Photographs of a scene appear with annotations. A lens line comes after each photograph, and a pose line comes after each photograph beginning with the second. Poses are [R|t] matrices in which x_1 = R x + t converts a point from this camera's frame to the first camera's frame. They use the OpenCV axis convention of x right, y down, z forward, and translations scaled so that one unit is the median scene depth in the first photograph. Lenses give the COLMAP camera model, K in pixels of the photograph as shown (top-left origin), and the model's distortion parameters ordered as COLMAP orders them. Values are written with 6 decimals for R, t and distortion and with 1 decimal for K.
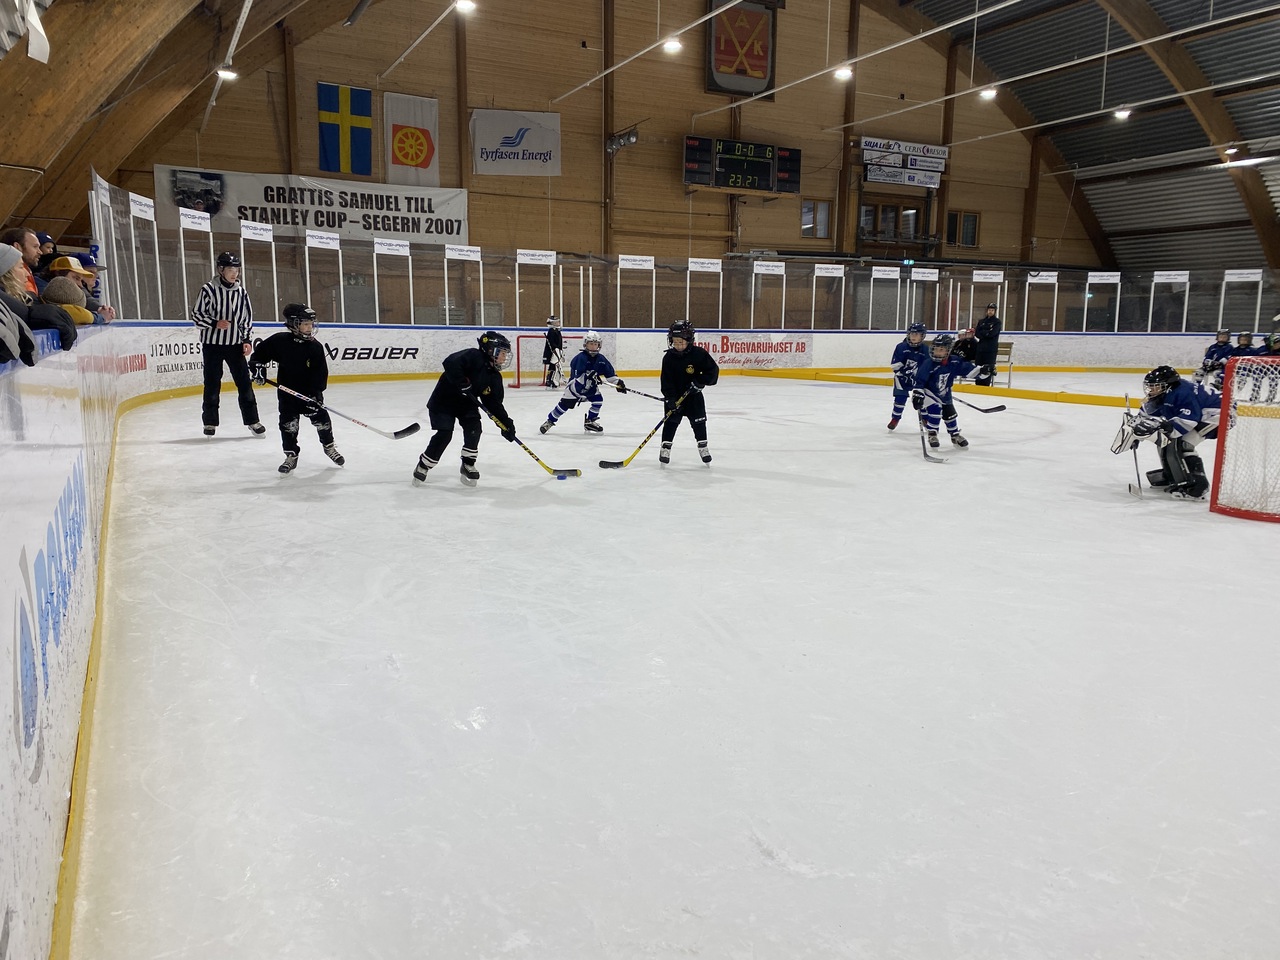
lens RADIAL K [[987.8, 0, 639.8], [0, 987.8, 469.2], [0, 0, 1]] dist [0.025586, -0.016411]
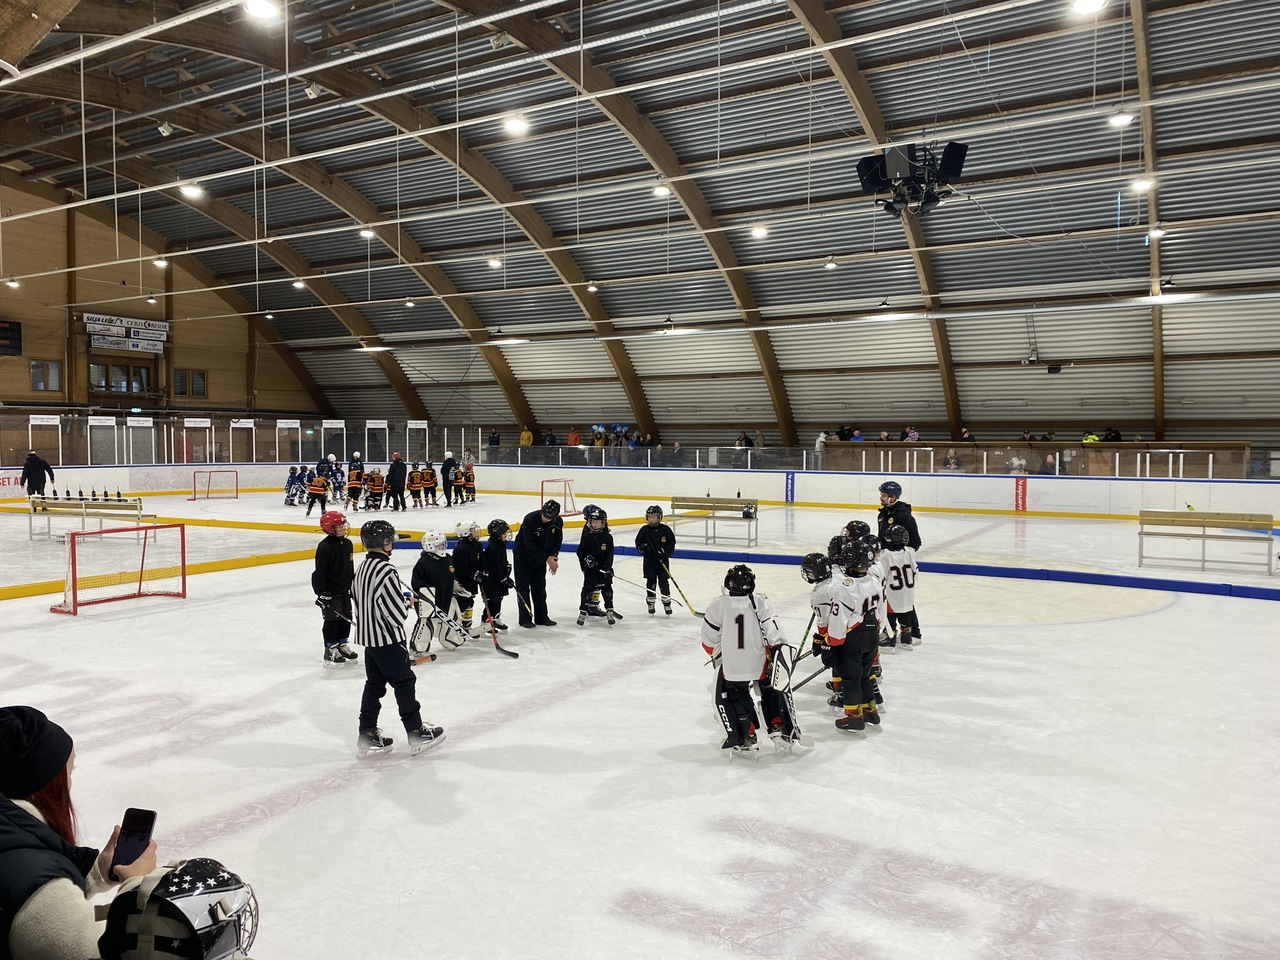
lens RADIAL K [[987.8, 0, 628.5], [0, 987.8, 475.0], [0, 0, 1]] dist [0.025586, -0.016411]
pose [[0.858022, -0.025714, 0.512969, 0.171391], [0.079318, 0.993398, -0.082875, 0.031555], [-0.507451, 0.111796, 0.854397, -0.432610]]
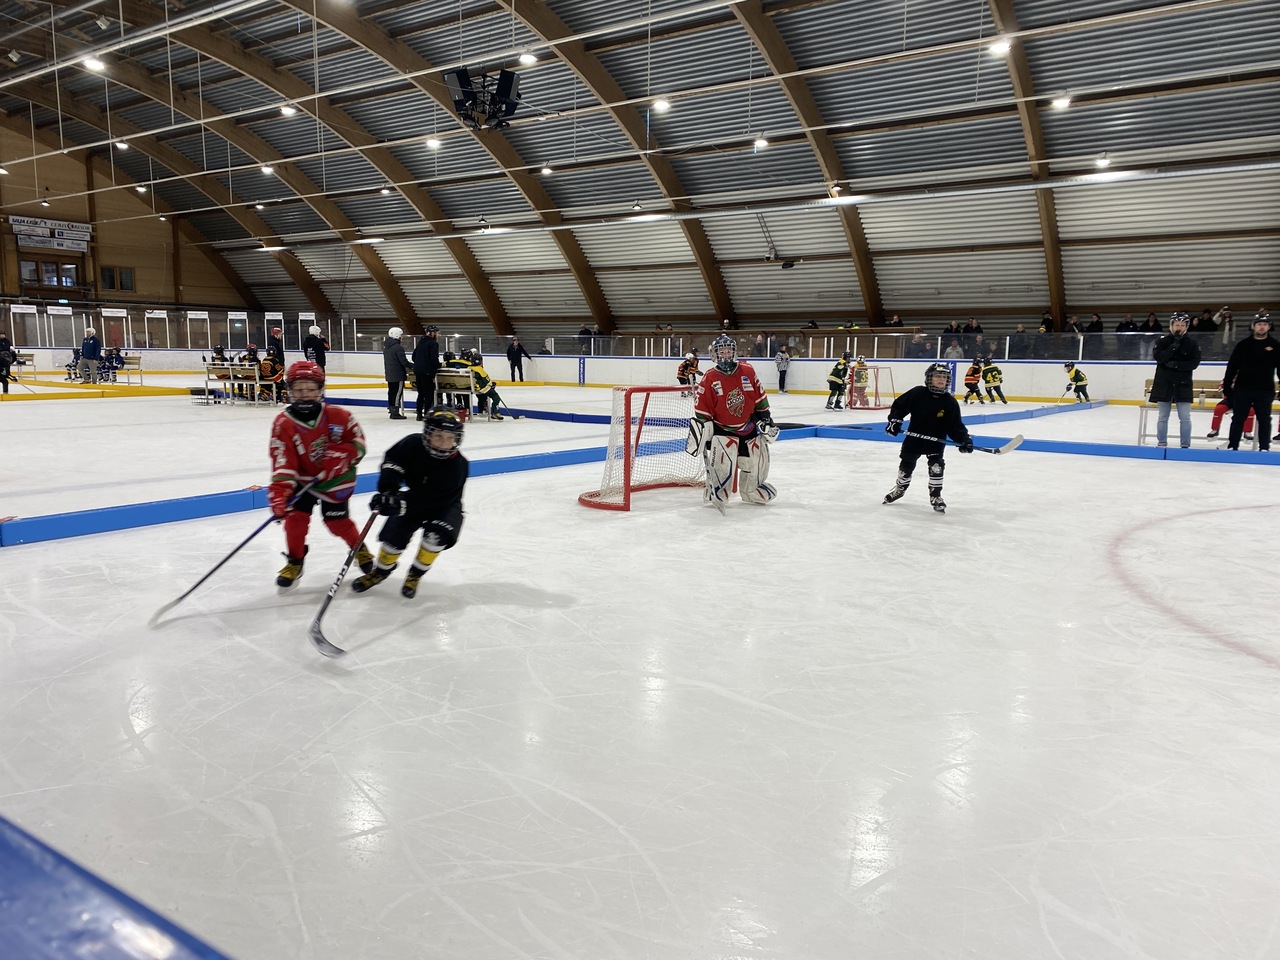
lens RADIAL K [[987.8, 0, 642.6], [0, 987.8, 493.4], [0, 0, 1]] dist [0.025586, -0.016411]
pose [[0.894092, -0.062524, 0.443497, 0.399771], [0.061653, 0.997963, 0.016399, 0.115371], [-0.443619, 0.012680, 0.896126, -0.771526]]
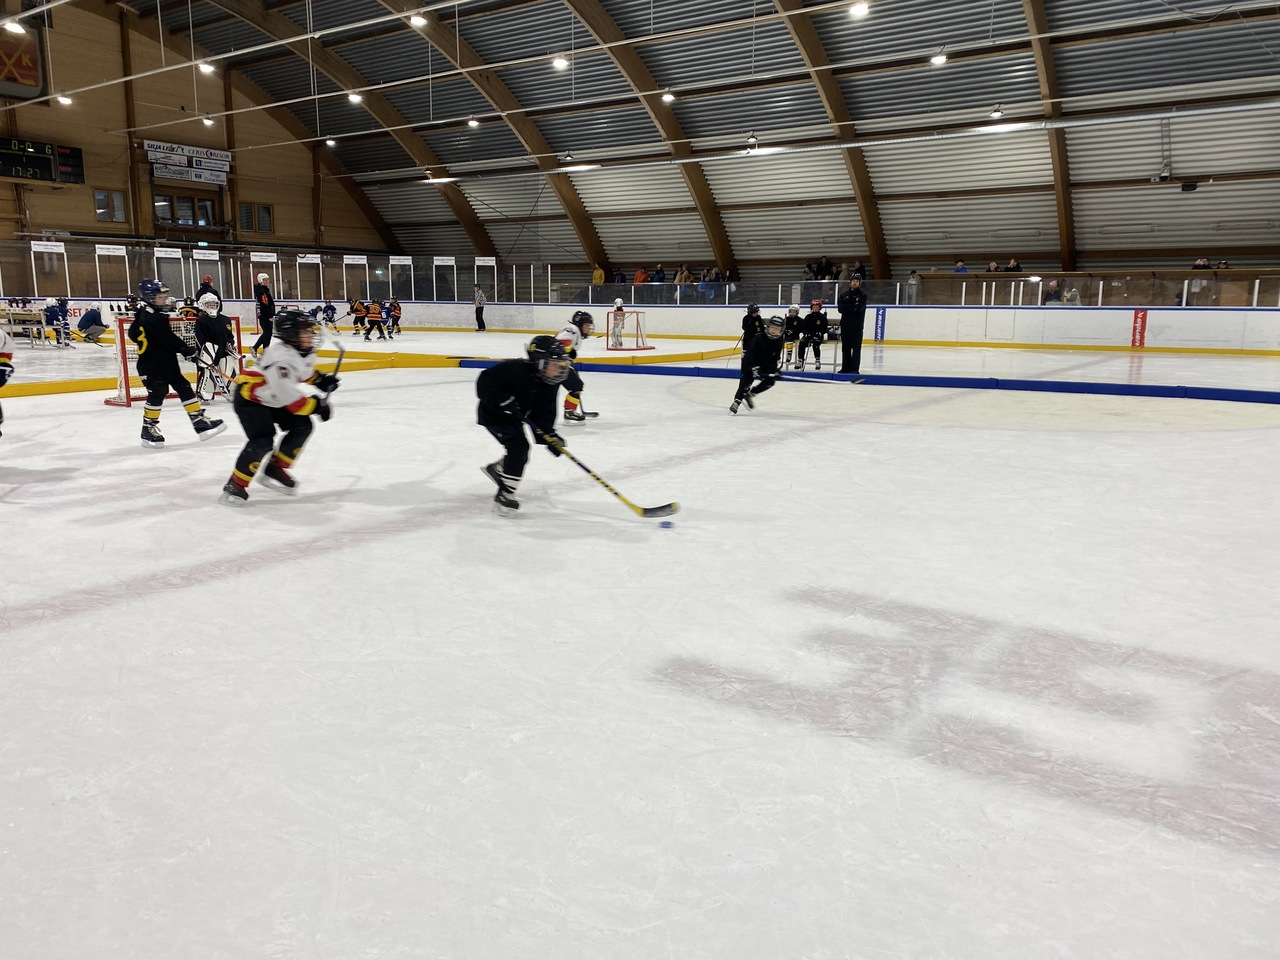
lens RADIAL K [[987.8, 0, 626.3], [0, 987.8, 478.0], [0, 0, 1]] dist [0.025586, -0.016411]
pose [[0.896928, -0.081839, 0.434538, 0.198527], [0.065648, 0.996478, 0.052169, 0.058269], [-0.437277, -0.018266, 0.899141, -0.389302]]
